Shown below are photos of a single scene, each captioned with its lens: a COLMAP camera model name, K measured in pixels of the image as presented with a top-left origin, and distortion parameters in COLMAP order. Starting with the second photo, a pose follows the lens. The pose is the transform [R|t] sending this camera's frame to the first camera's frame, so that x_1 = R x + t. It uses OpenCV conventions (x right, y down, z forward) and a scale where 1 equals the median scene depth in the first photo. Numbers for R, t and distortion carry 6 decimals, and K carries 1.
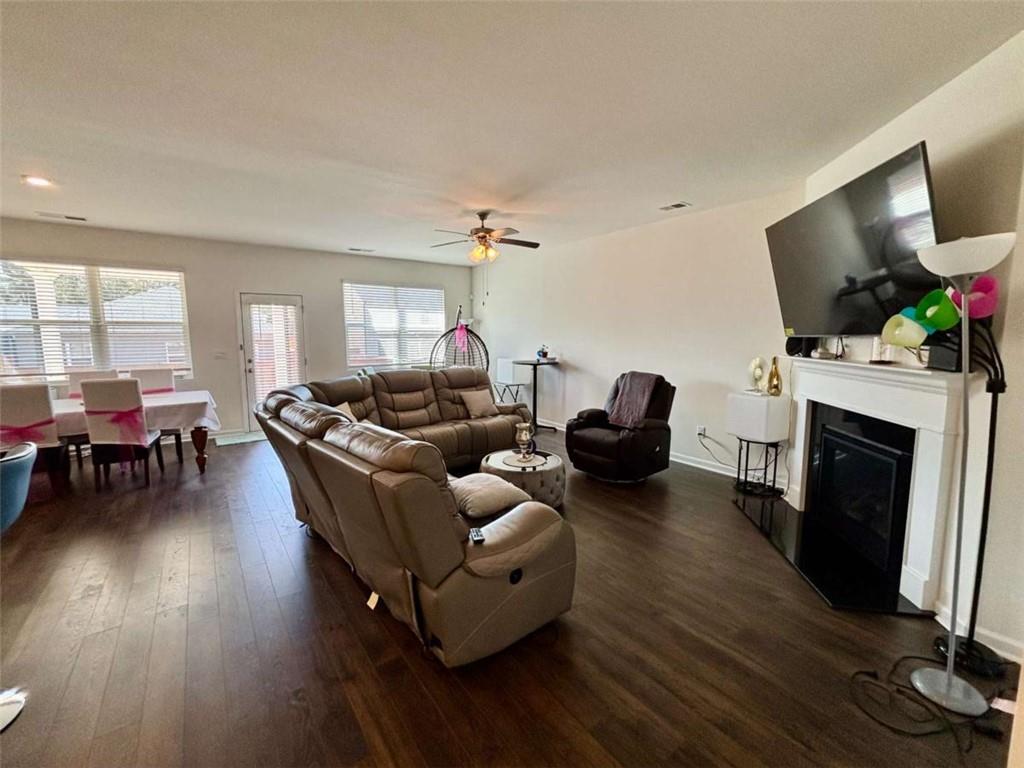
lens RADIAL K [[428.3, 0, 512.0], [0, 428.3, 384.0], [0, 0, 1]] dist [-0.000186, -0.000114]
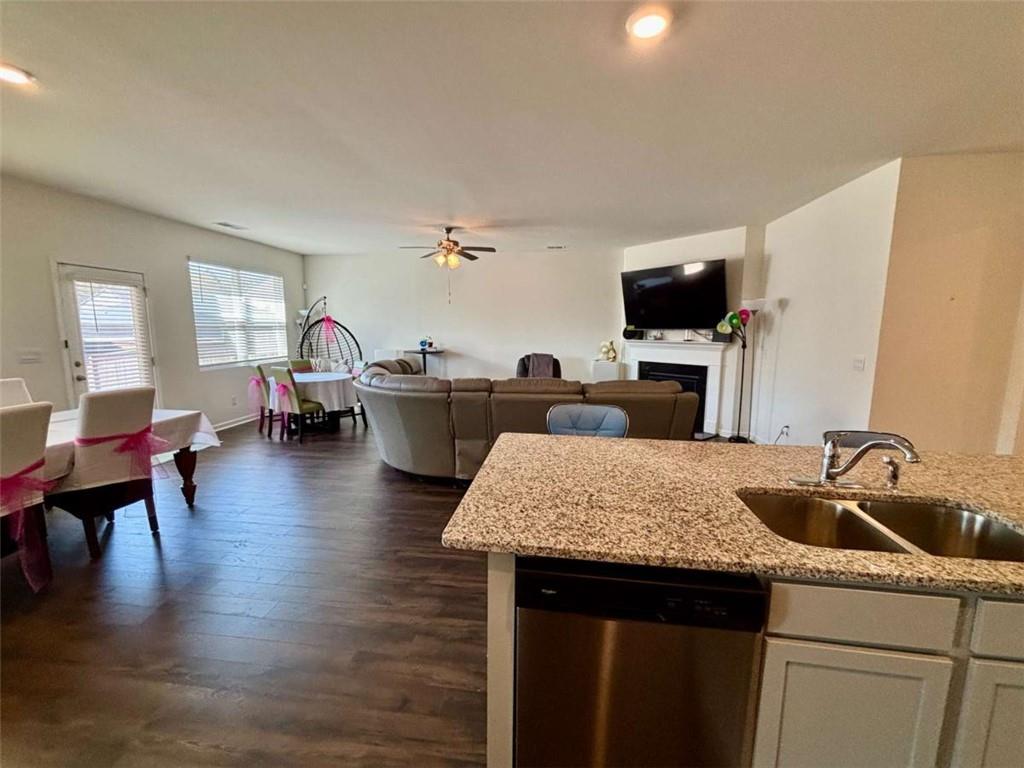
lens RADIAL K [[416.5, 0, 512.0], [0, 416.5, 384.0], [0, 0, 1]] dist [0.001750, 0.000173]
pose [[0.691273, -0.092748, 0.716616, -0.822498], [0.077138, 0.995533, 0.054437, -0.006465], [-0.718464, 0.017648, 0.695340, 0.054173]]
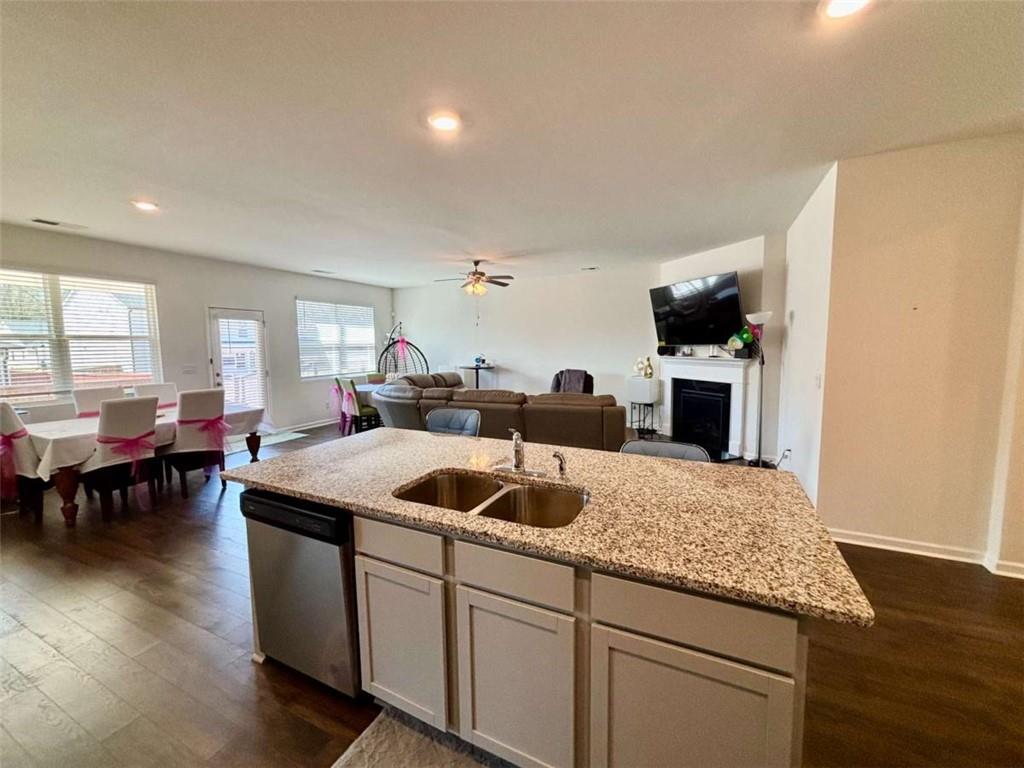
lens RADIAL K [[416.5, 0, 512.0], [0, 416.5, 384.0], [0, 0, 1]] dist [0.001750, 0.000173]
pose [[0.883079, -0.050890, 0.466456, -0.617033], [0.061938, 0.998045, -0.008374, 0.025683], [-0.465118, 0.036287, 0.884505, -0.250572]]
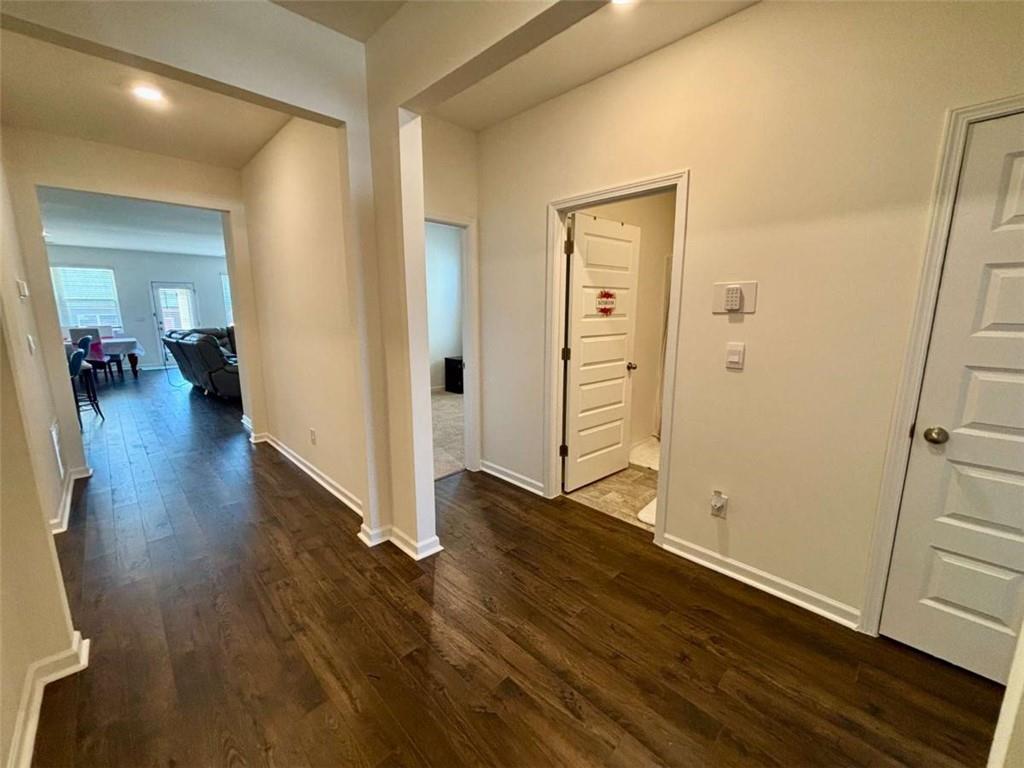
lens RADIAL K [[415.8, 0, 552.1], [0, 415.8, 390.4], [0, 0, 1]] dist [-0.017710, -0.000181]
pose [[0.980356, -0.028609, 0.195151, 0.764776], [0.013418, 0.996806, 0.078721, 0.141038], [-0.196780, -0.074556, 0.977609, -1.188581]]
